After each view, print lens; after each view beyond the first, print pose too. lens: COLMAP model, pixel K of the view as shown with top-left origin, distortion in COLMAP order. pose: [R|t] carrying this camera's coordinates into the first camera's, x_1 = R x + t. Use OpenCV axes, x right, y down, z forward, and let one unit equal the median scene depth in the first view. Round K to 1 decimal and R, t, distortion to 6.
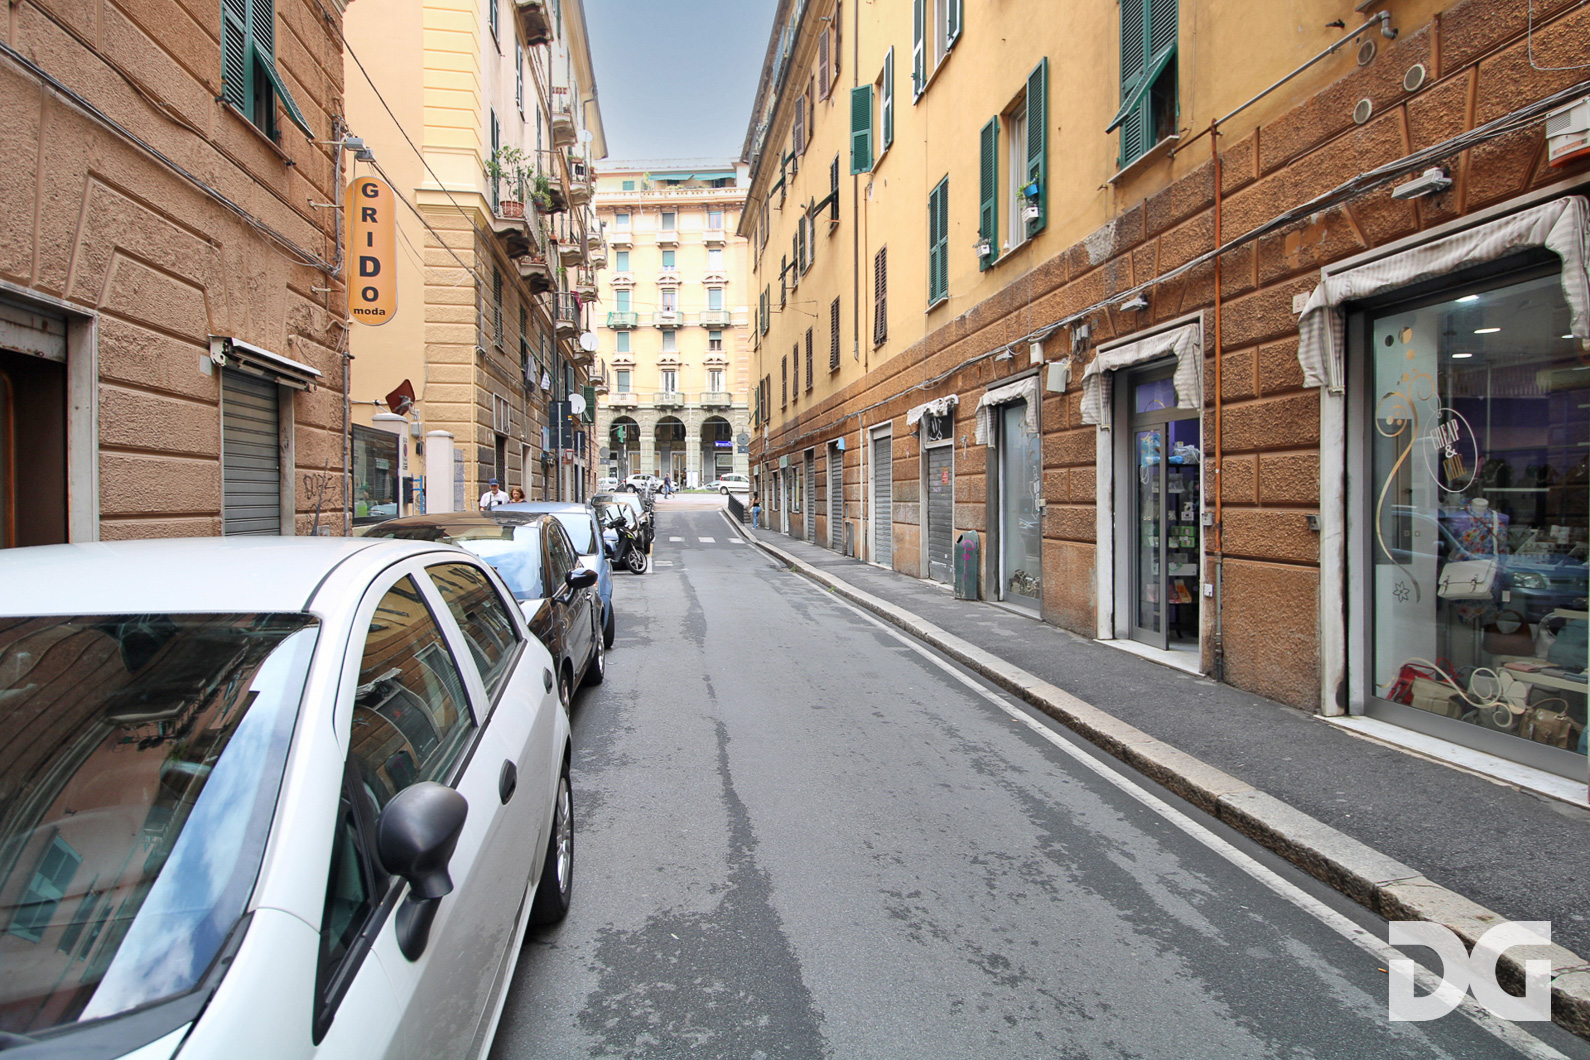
lens RADIAL K [[920.2, 0, 852.1], [0, 920.2, 471.7], [0, 0, 1]] dist [0.012507, -0.016453]
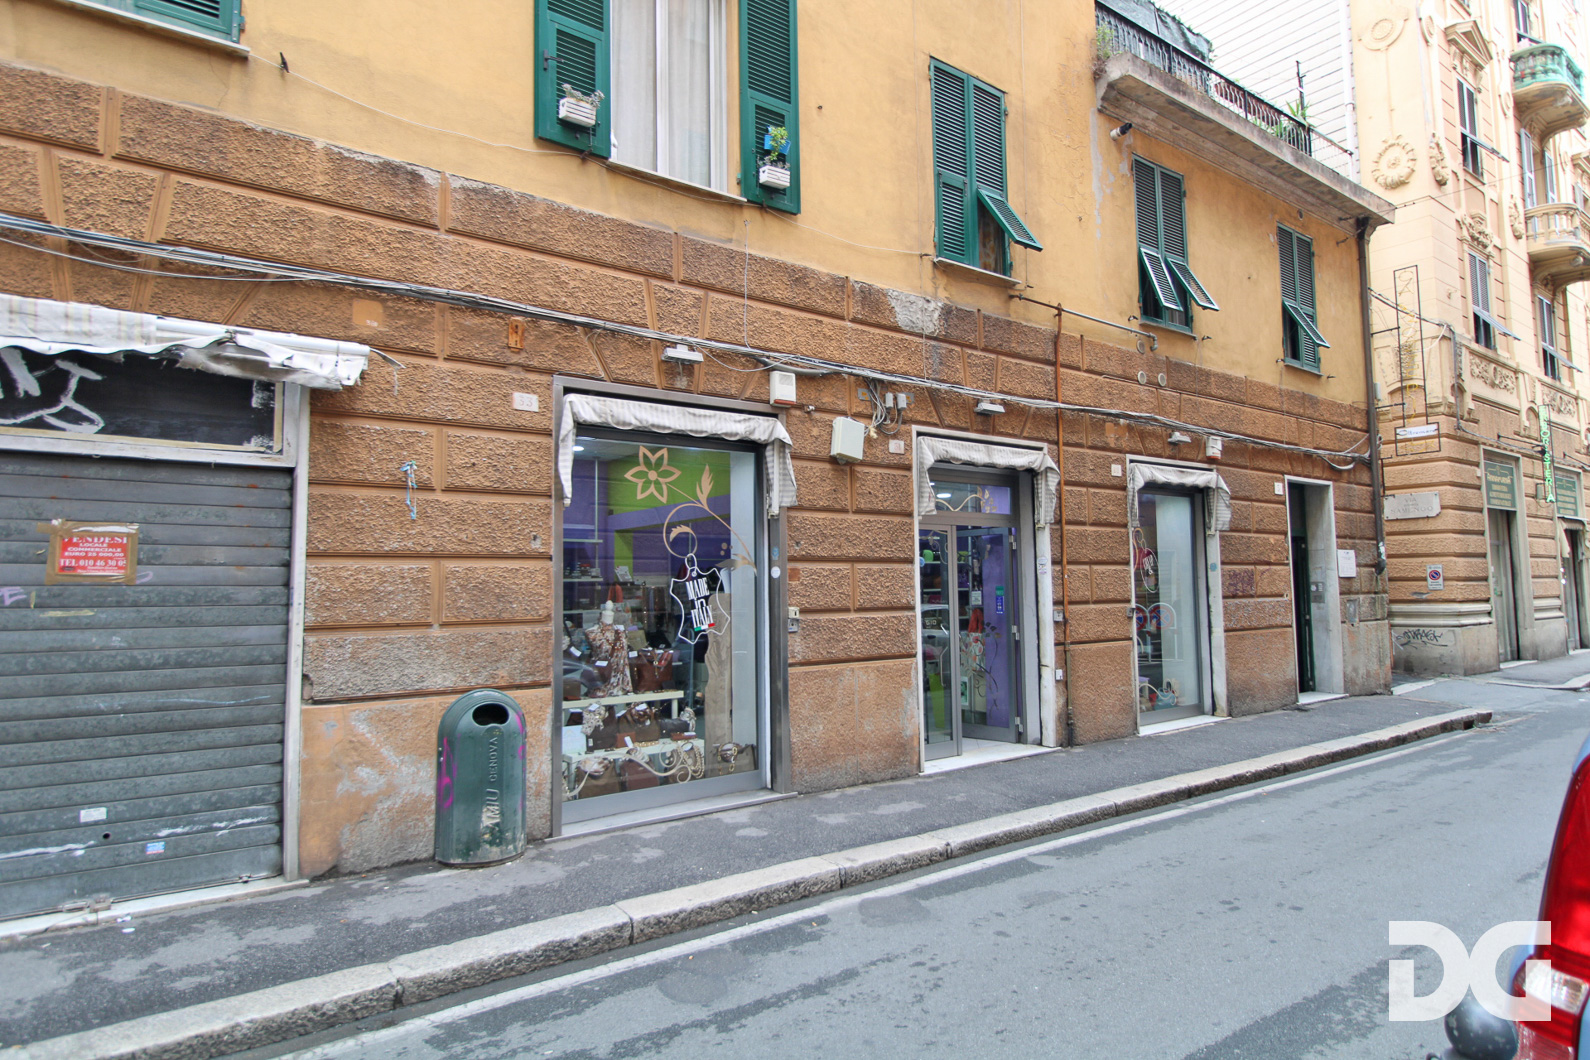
lens RADIAL K [[920.2, 0, 828.5], [0, 920.2, 495.5], [0, 0, 1]] dist [0.012507, -0.016453]
pose [[-0.452674, 0.098810, 0.886184, -0.529061], [-0.010410, 0.993188, -0.116058, 0.035285], [-0.891615, -0.061762, -0.448562, 1.689882]]
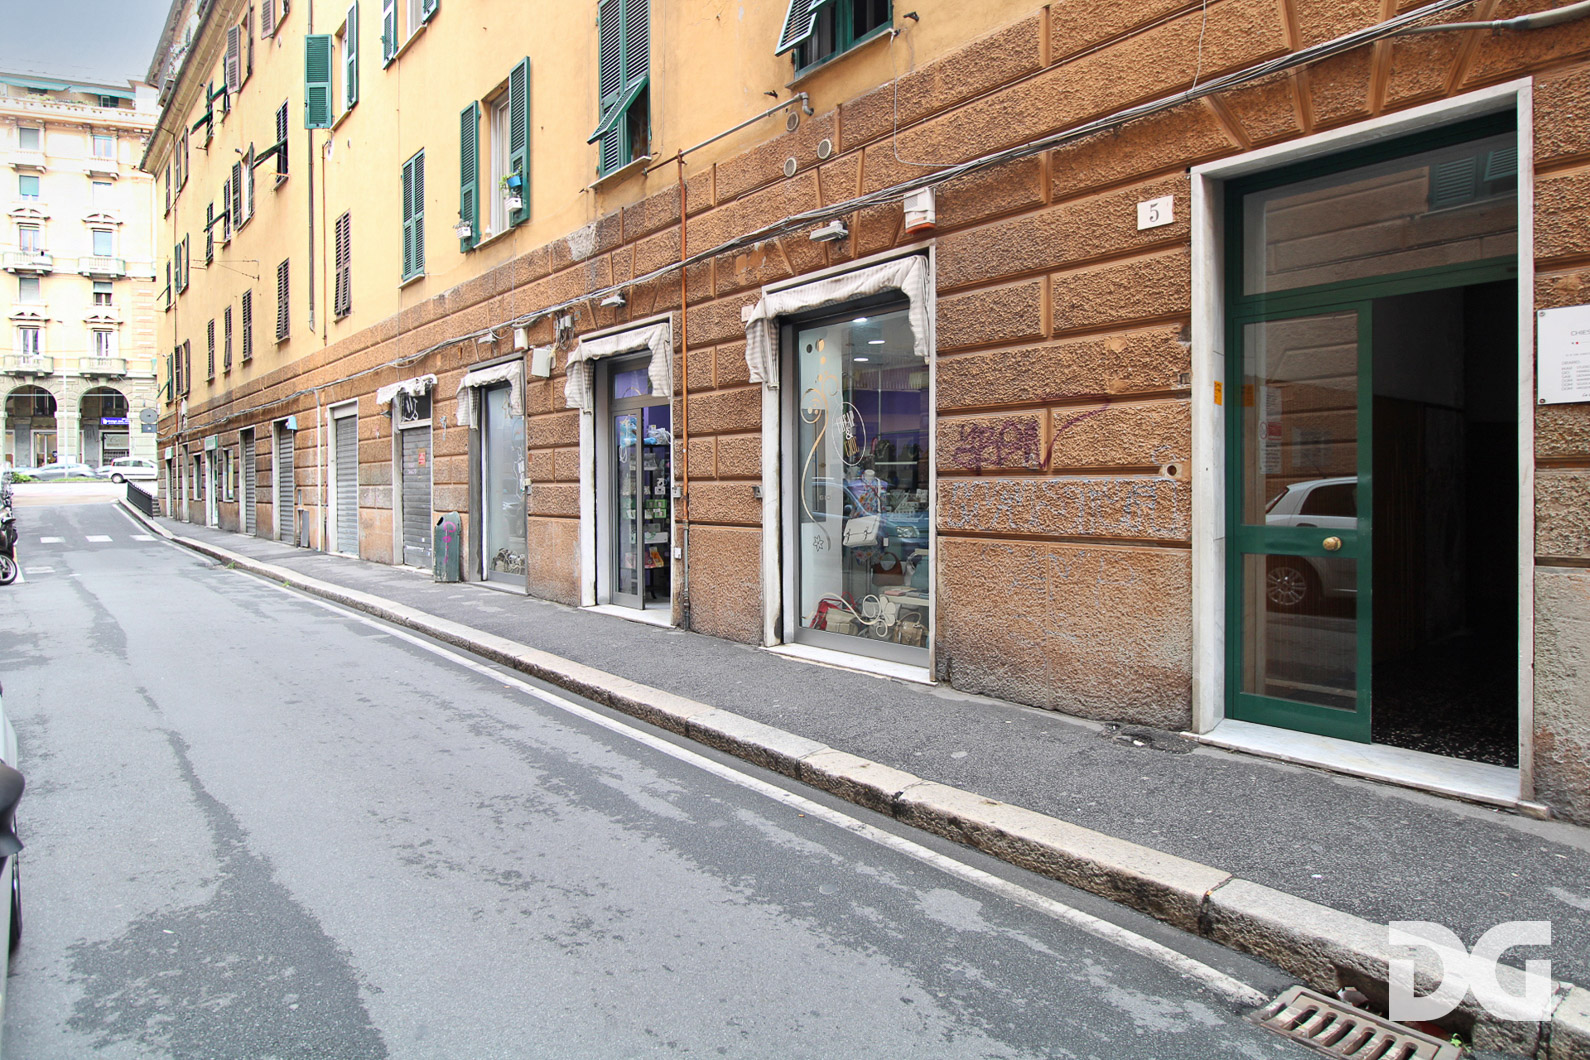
lens RADIAL K [[920.2, 0, 802.8], [0, 920.2, 432.4], [0, 0, 1]] dist [0.012507, -0.016453]
pose [[0.874319, 0.002587, 0.485344, -0.034366], [0.007709, 0.999786, -0.019216, -0.000314], [-0.485290, 0.020542, 0.874112, -0.081975]]
